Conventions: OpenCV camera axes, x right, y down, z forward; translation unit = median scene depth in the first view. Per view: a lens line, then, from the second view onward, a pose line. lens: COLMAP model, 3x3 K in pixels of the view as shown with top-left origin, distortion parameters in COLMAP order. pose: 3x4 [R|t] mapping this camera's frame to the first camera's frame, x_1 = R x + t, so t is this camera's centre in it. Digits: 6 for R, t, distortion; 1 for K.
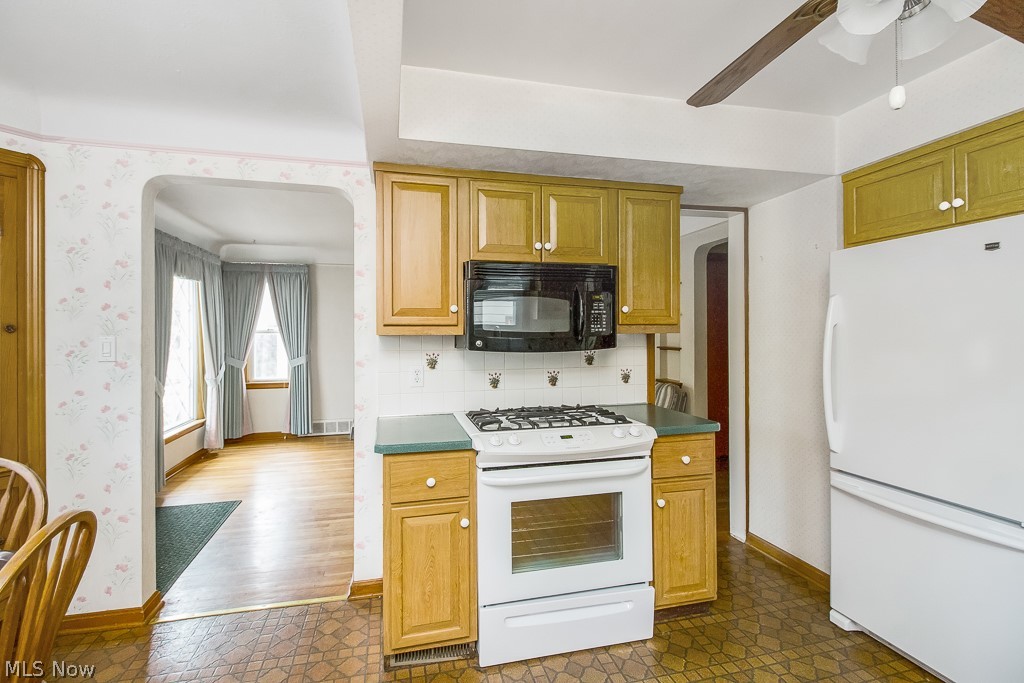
lens RADIAL K [[470.4, 0, 511.4], [0, 470.4, 333.2], [0, 0, 1]] dist [-0.000423, 0.000303]
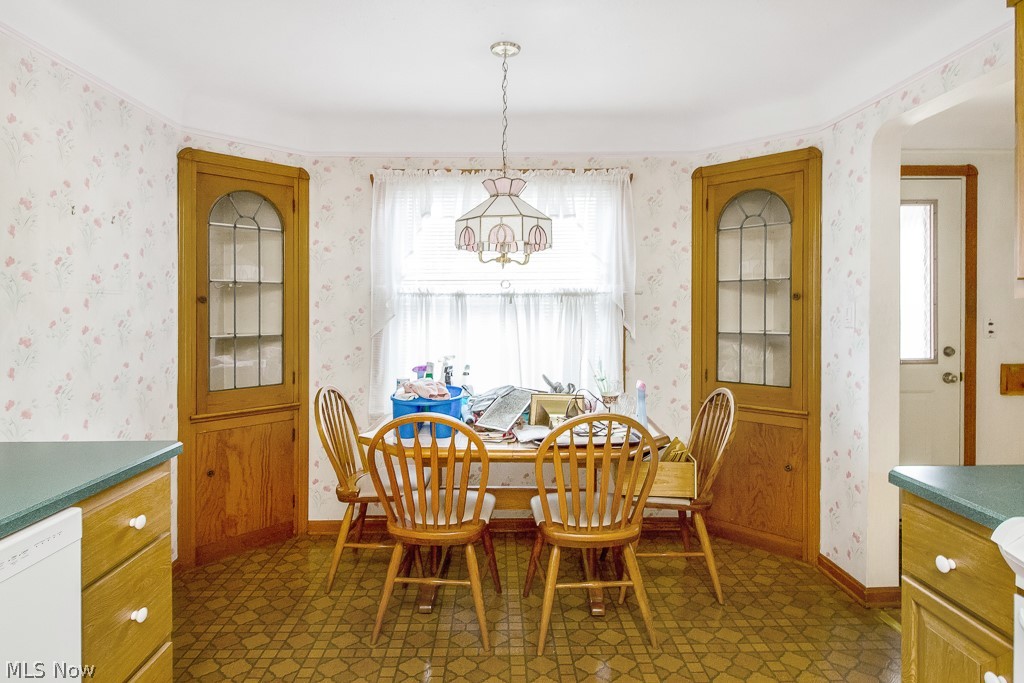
lens RADIAL K [[562.3, 0, 513.9], [0, 562.3, 313.6], [0, 0, 1]] dist [0.005024, -0.003716]
pose [[-0.221875, 0.010812, -0.975015, 0.477205], [0.009613, 0.999914, 0.008900, 0.012486], [0.975028, -0.007398, -0.221960, 0.560254]]
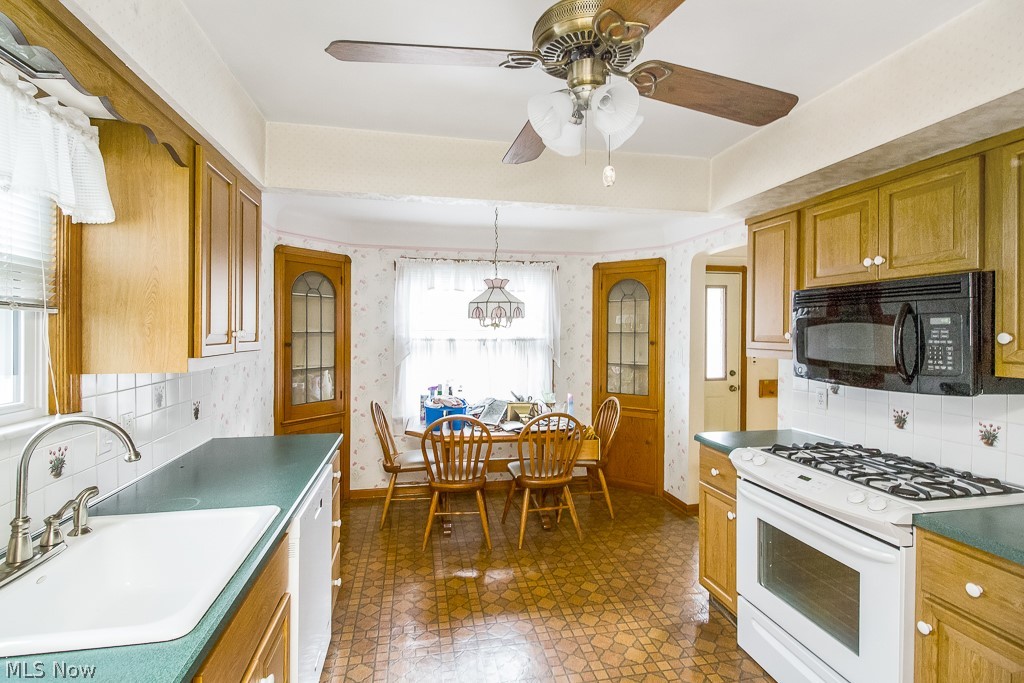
lens RADIAL K [[470.4, 0, 509.5], [0, 470.4, 330.9], [0, 0, 1]] dist [-0.000423, 0.000303]
pose [[-0.038095, 0.005369, -0.999260, 0.976920], [0.000725, 0.999985, 0.005345, -0.070778], [0.999274, -0.000521, -0.038098, 0.406814]]
